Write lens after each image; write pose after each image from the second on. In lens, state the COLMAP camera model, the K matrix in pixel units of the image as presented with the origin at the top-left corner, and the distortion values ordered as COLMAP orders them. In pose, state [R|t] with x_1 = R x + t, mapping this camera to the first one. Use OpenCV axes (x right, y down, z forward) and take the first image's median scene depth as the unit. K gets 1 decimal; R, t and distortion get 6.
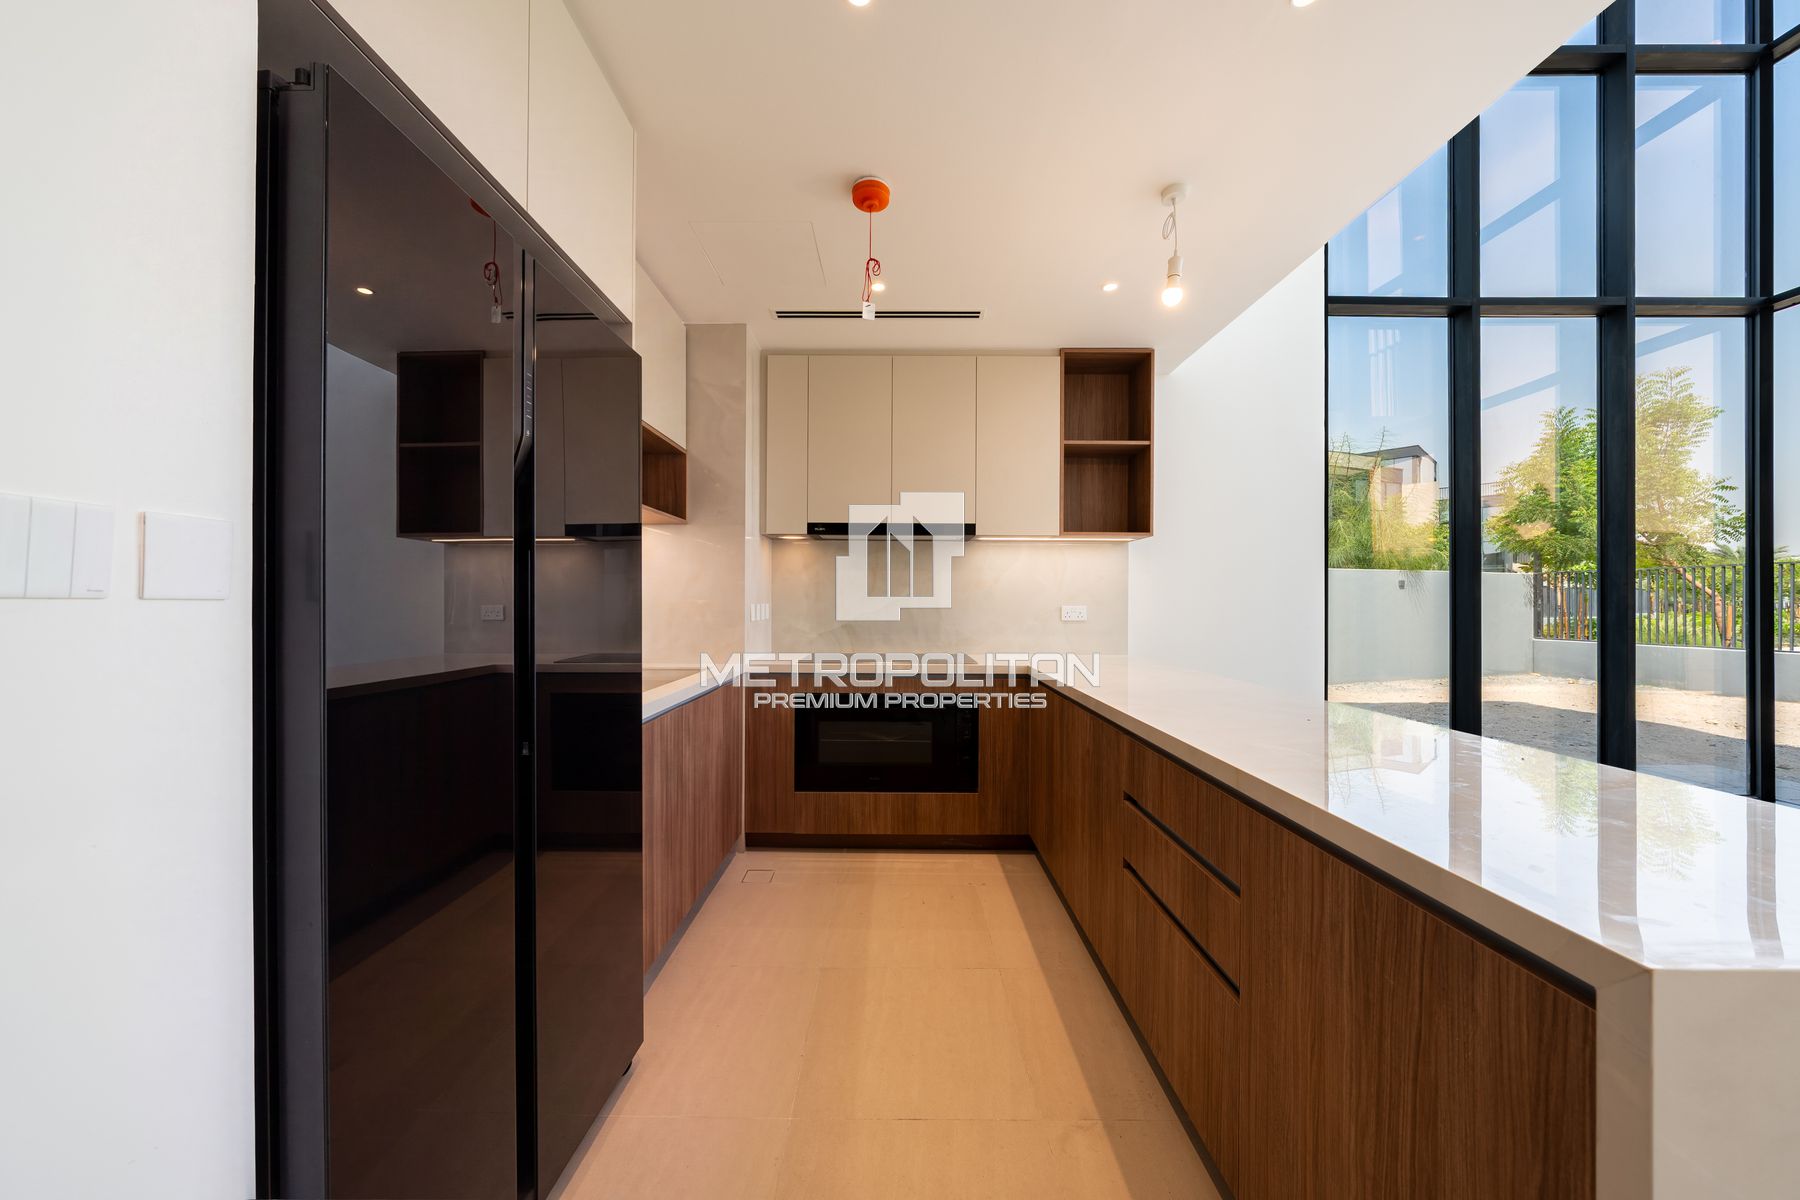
lens RADIAL K [[609.9, 0, 897.9], [0, 609.9, 597.3], [0, 0, 1]] dist [0.001202, -0.000027]
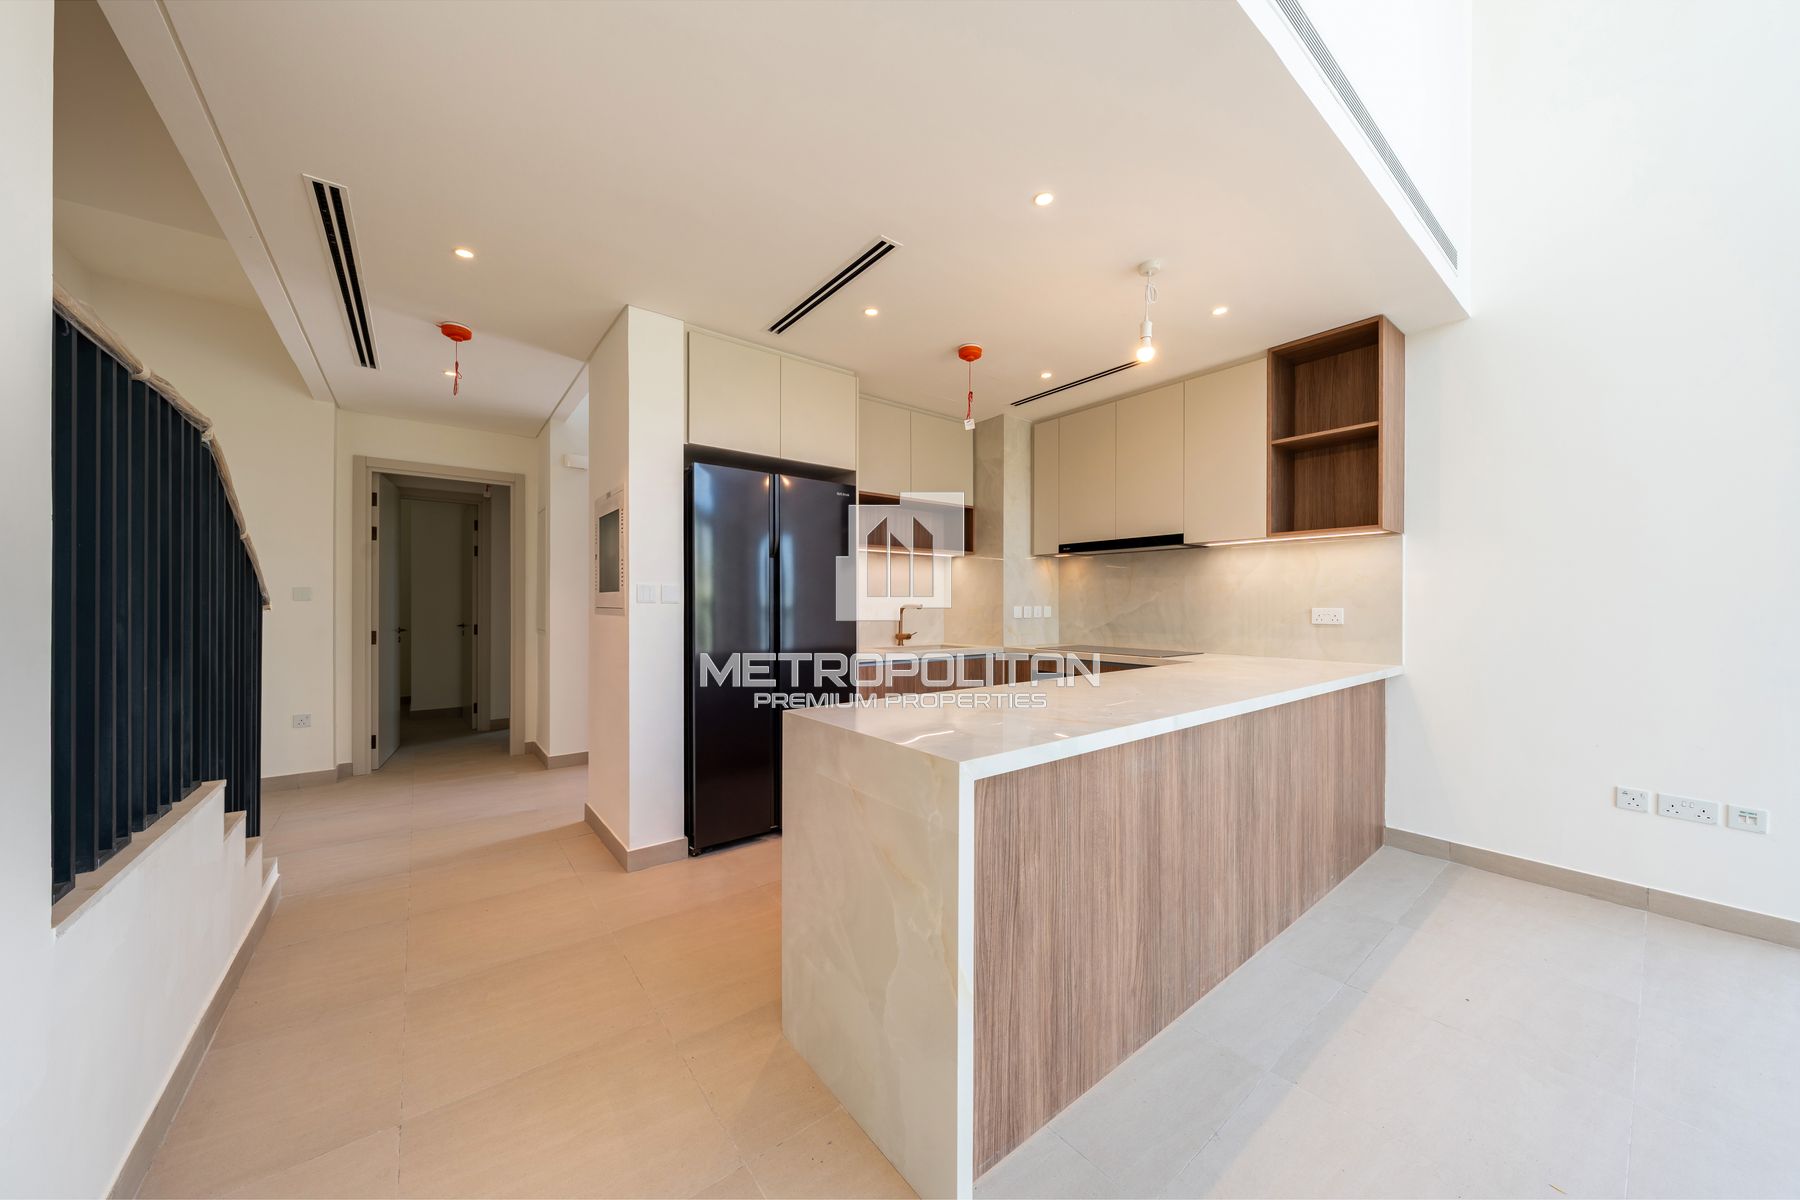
lens RADIAL K [[609.9, 0, 897.9], [0, 609.9, 597.3], [0, 0, 1]] dist [0.001202, -0.000027]
pose [[0.617632, -0.010895, -0.786392, 0.672557], [0.006360, 0.999941, -0.008859, 0.001903], [0.786442, 0.000470, 0.617664, -0.088102]]
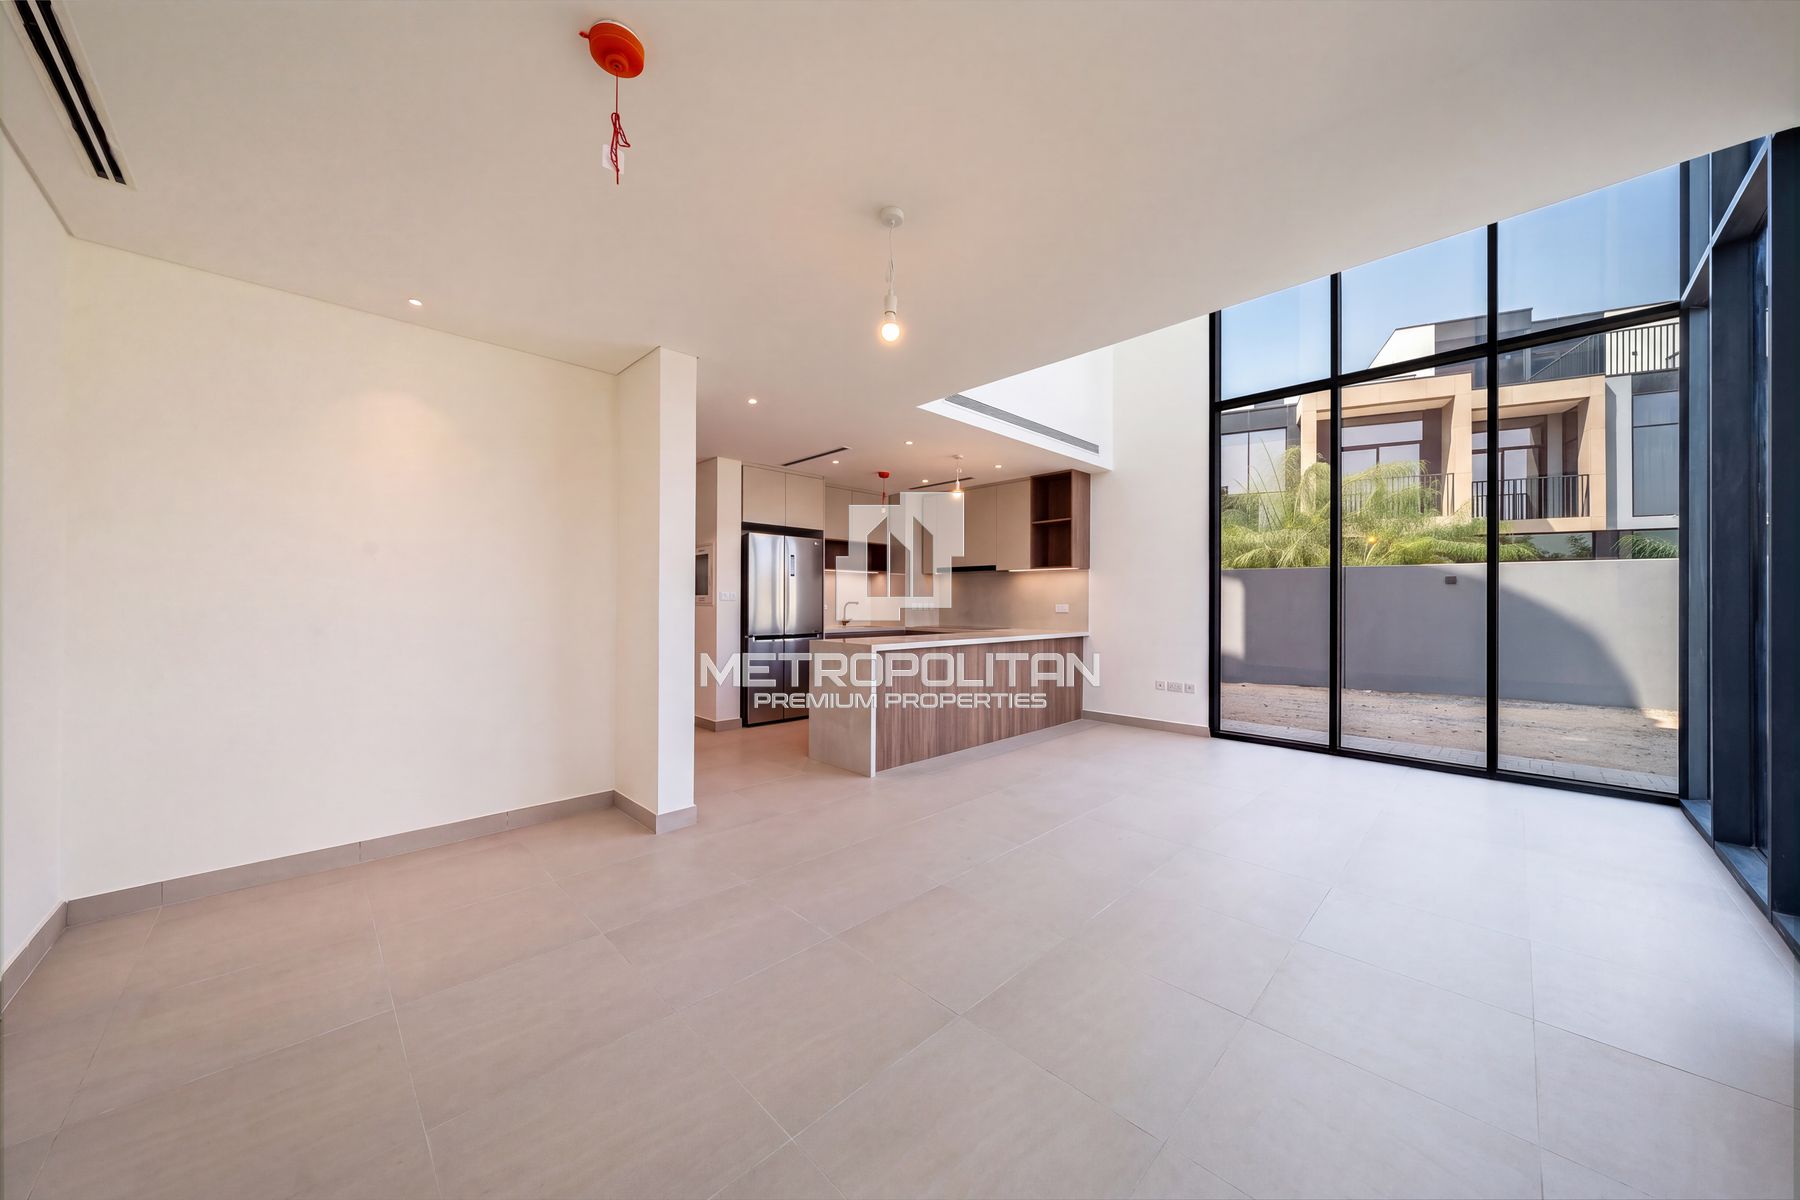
lens RADIAL K [[609.9, 0, 897.9], [0, 609.9, 597.3], [0, 0, 1]] dist [0.001202, -0.000027]
pose [[0.701327, -0.003878, -0.712829, 1.394869], [0.002159, 0.999992, -0.003316, -0.002890], [0.712836, 0.000786, 0.701330, -0.724771]]
